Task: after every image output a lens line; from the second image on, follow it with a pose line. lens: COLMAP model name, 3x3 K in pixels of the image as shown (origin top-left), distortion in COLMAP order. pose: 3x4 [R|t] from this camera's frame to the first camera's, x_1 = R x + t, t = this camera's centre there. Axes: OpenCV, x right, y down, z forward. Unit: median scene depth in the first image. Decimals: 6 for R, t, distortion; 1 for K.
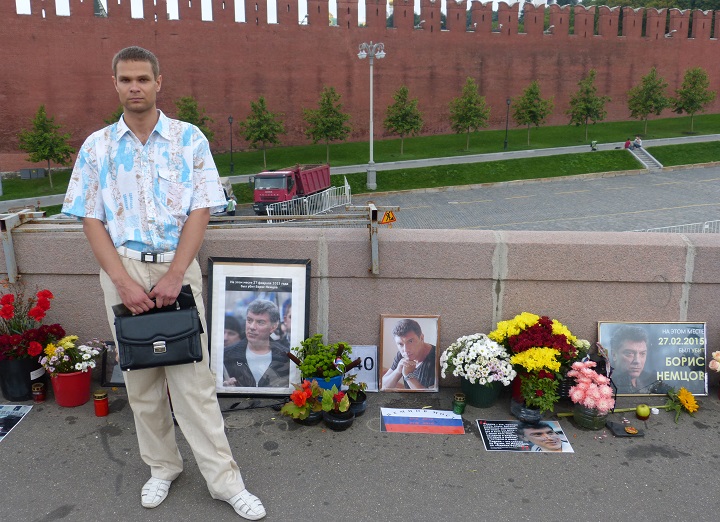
lens RADIAL K [[698.6, 0, 365.3], [0, 698.6, 268.4], [0, 0, 1]] dist [-0.072417, 0.000000]
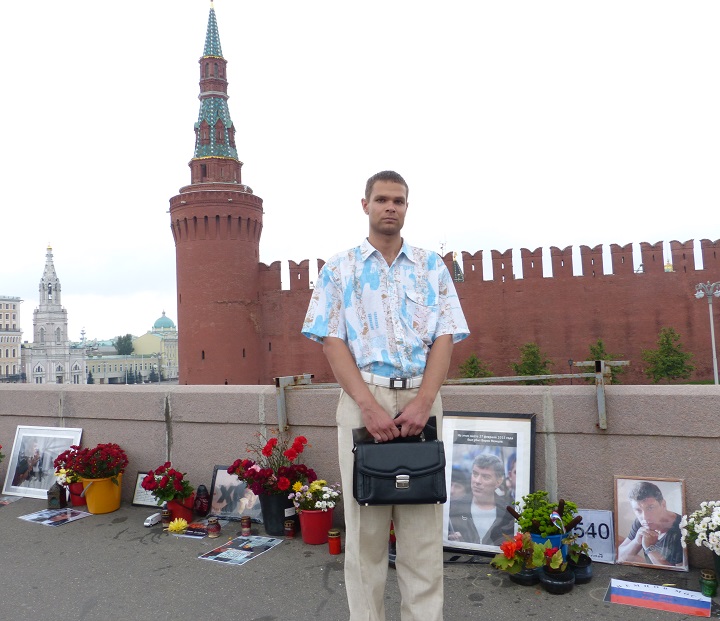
lens RADIAL K [[636.3, 0, 362.1], [0, 636.3, 308.2], [0, 0, 1]] dist [-0.057291, -0.012669]
pose [[0.874762, -0.076882, -0.478415, 0.149674], [-0.067169, 0.958561, -0.276857, 0.109483], [0.479875, 0.274318, 0.833348, 0.087396]]
